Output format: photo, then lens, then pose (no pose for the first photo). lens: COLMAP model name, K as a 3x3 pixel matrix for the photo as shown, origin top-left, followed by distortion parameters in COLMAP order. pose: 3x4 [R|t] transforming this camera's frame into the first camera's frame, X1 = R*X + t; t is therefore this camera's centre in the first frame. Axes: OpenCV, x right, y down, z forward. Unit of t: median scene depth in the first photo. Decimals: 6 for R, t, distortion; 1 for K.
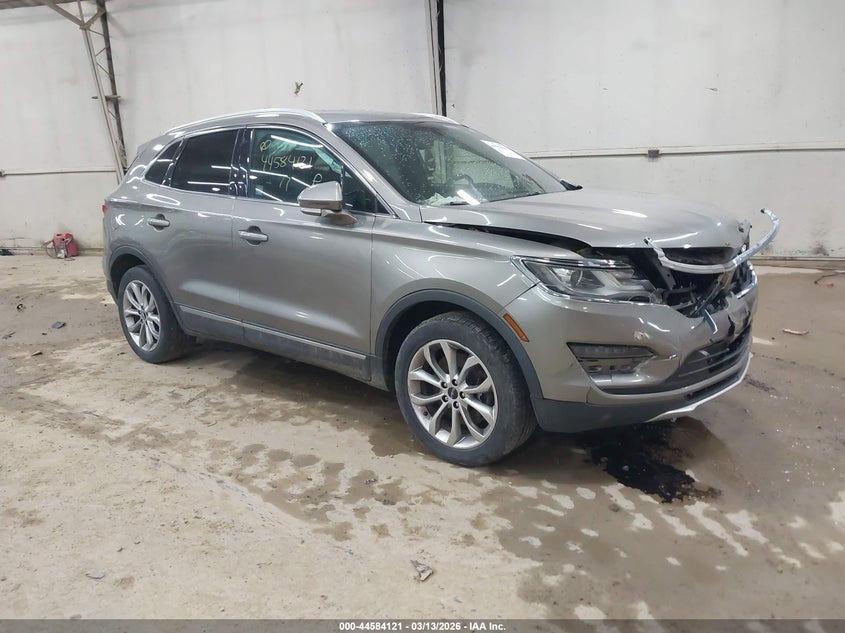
lens RADIAL K [[658.1, 0, 425.3], [0, 658.1, 316.0], [0, 0, 1]] dist [0.129178, -0.154000]
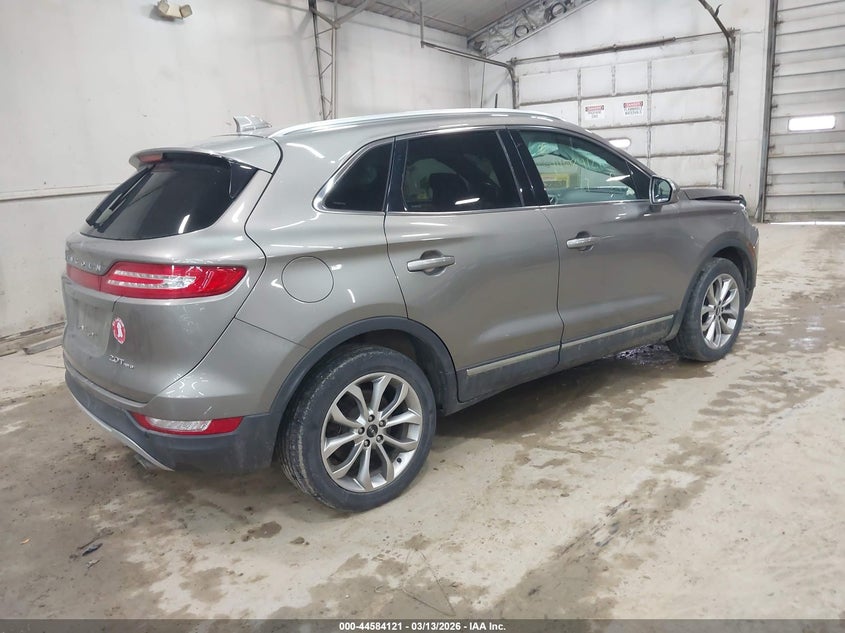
lens RADIAL K [[658.1, 0, 425.3], [0, 658.1, 316.0], [0, 0, 1]] dist [0.129178, -0.154000]
pose [[0.178332, -0.201325, 0.963154, -1.144830], [0.274880, 0.950067, 0.147695, -0.206357], [-0.944796, 0.238413, 0.224767, 0.951162]]
